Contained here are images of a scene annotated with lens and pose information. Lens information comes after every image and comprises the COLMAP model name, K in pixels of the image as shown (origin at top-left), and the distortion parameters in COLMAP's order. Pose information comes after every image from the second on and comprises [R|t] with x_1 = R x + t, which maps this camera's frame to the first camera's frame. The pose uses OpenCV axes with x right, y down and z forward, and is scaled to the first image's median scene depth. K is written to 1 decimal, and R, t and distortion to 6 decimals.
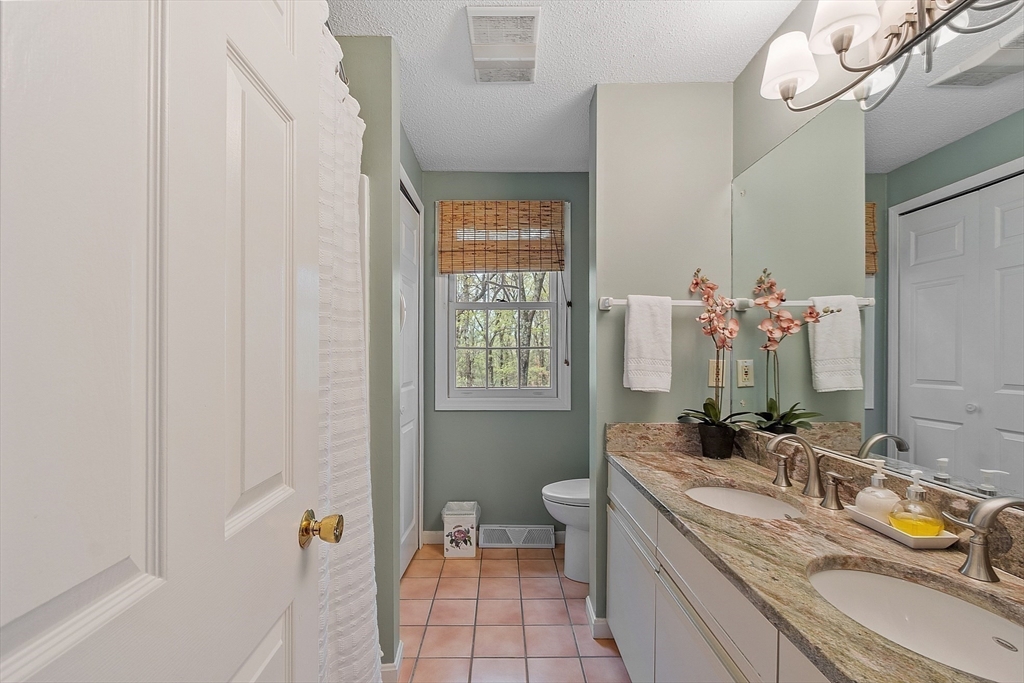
lens RADIAL K [[451.6, 0, 511.6], [0, 451.6, 346.4], [0, 0, 1]] dist [-0.000369, -0.000386]
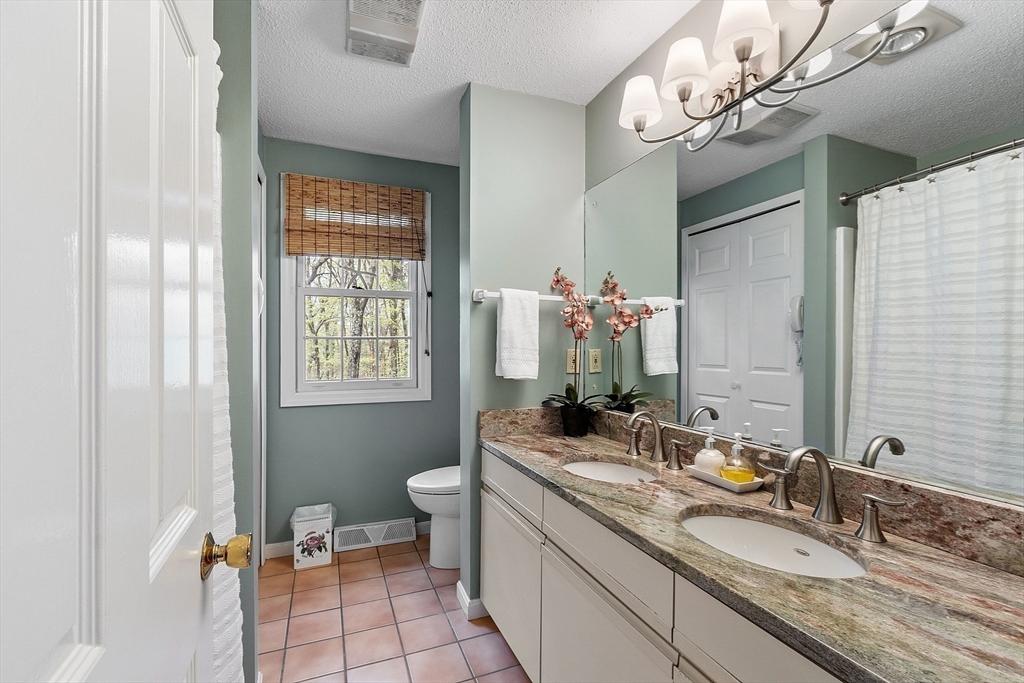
lens RADIAL K [[446.3, 0, 512.3], [0, 446.3, 337.1], [0, 0, 1]] dist [-0.000589, -0.000120]
pose [[0.930924, 0.006461, 0.365156, -0.099291], [-0.006670, 0.999978, -0.000691, 0.000678], [-0.365152, -0.001792, 0.930946, 0.017995]]
